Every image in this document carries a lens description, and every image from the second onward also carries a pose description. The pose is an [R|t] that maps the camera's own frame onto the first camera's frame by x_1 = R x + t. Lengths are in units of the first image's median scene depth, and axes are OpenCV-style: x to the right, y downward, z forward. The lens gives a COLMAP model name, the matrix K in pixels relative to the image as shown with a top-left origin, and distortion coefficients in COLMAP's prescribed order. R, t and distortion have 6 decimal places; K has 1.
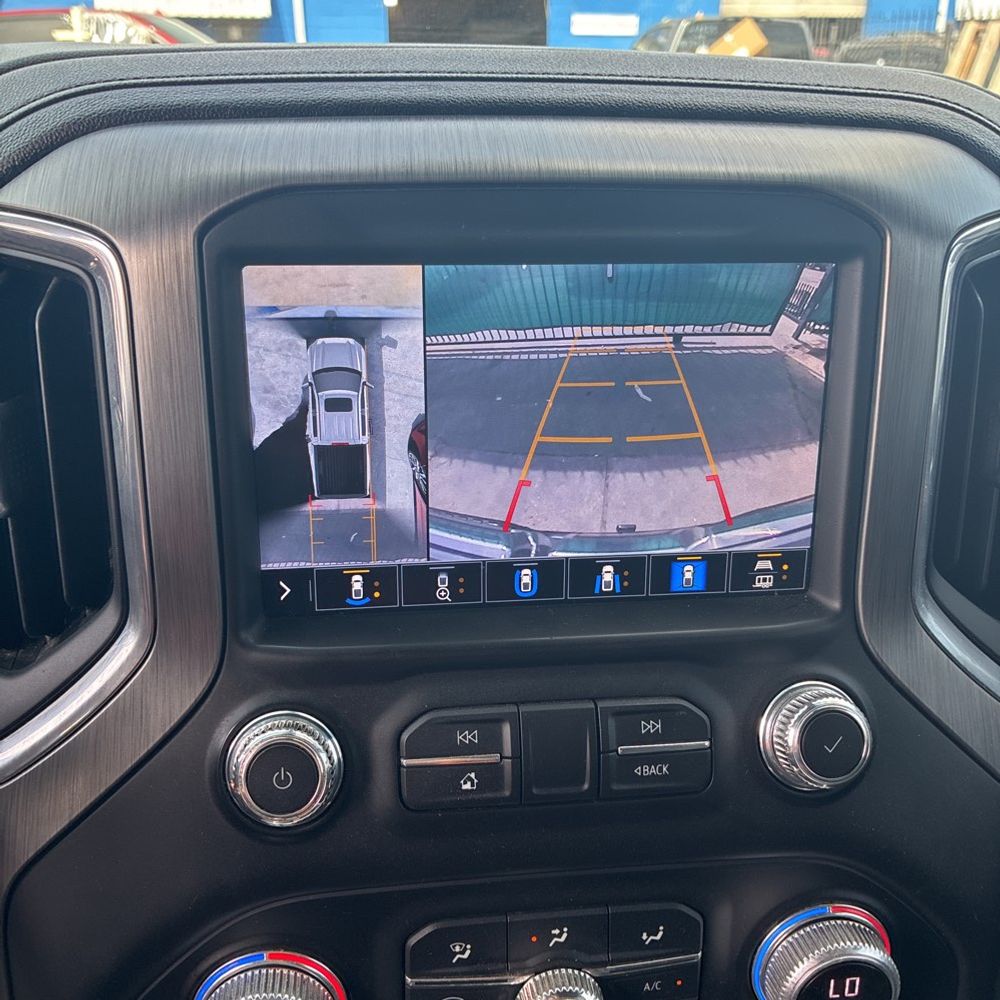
lens RADIAL K [[984.2, 0, 500.0], [0, 984.2, 500.0], [0, 0, 1]] dist [0.035262, -0.001830]
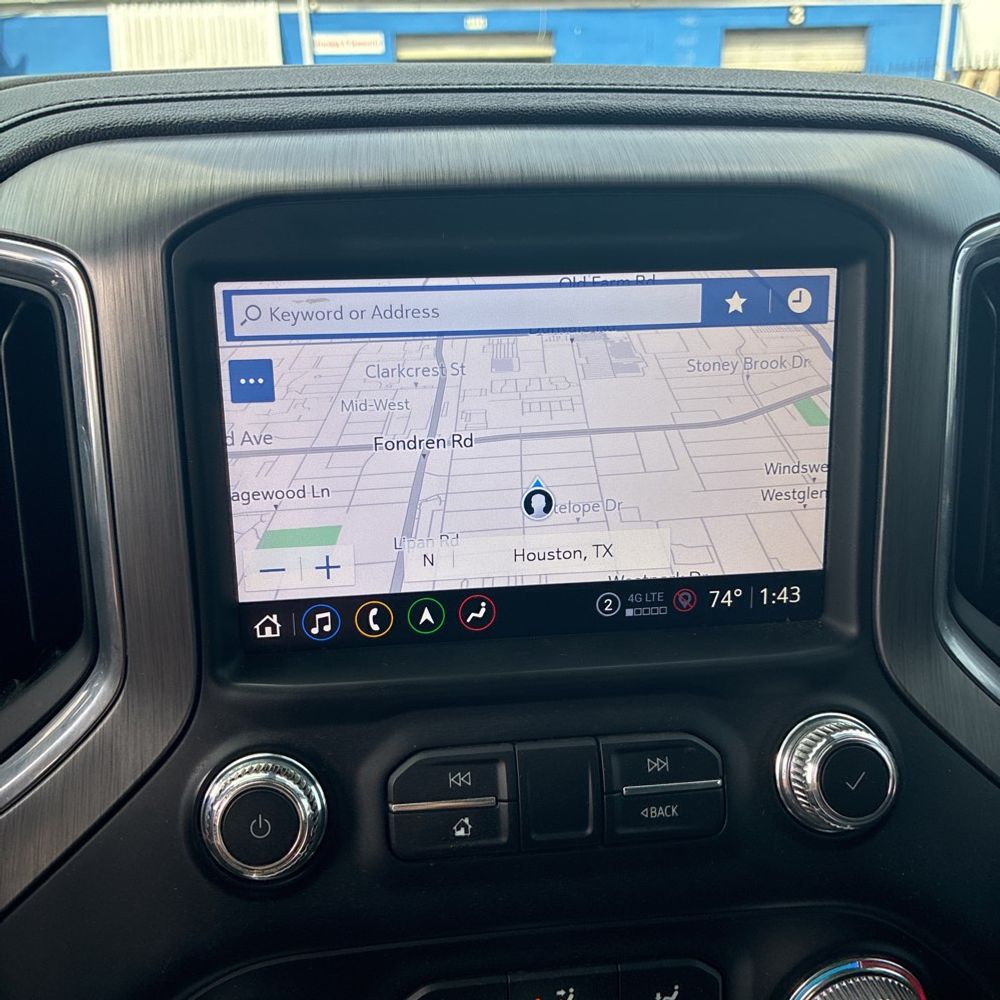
lens RADIAL K [[979.1, 0, 502.5], [0, 979.1, 495.0], [0, 0, 1]] dist [0.031264, 0.002190]
pose [[0.999666, -0.020705, -0.015454, 0.026716], [0.019822, 0.998275, -0.055266, 0.024784], [0.016571, 0.054941, 0.998352, 0.060713]]
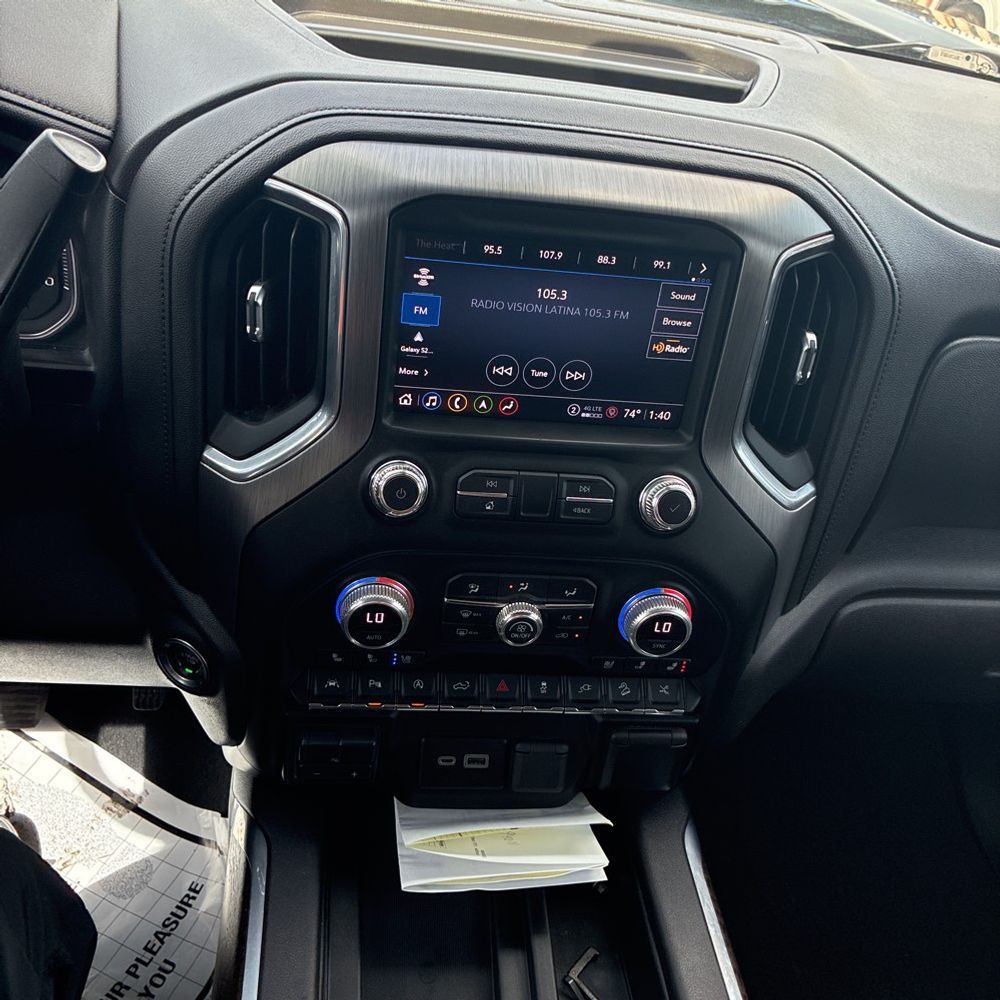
lens RADIAL K [[984.2, 0, 500.0], [0, 984.2, 500.0], [0, 0, 1]] dist [0.035262, -0.001830]
pose [[0.992291, 0.109929, 0.057214, -0.125865], [-0.120212, 0.966014, 0.228837, -0.180298], [-0.030113, -0.233951, 0.971782, -0.917850]]
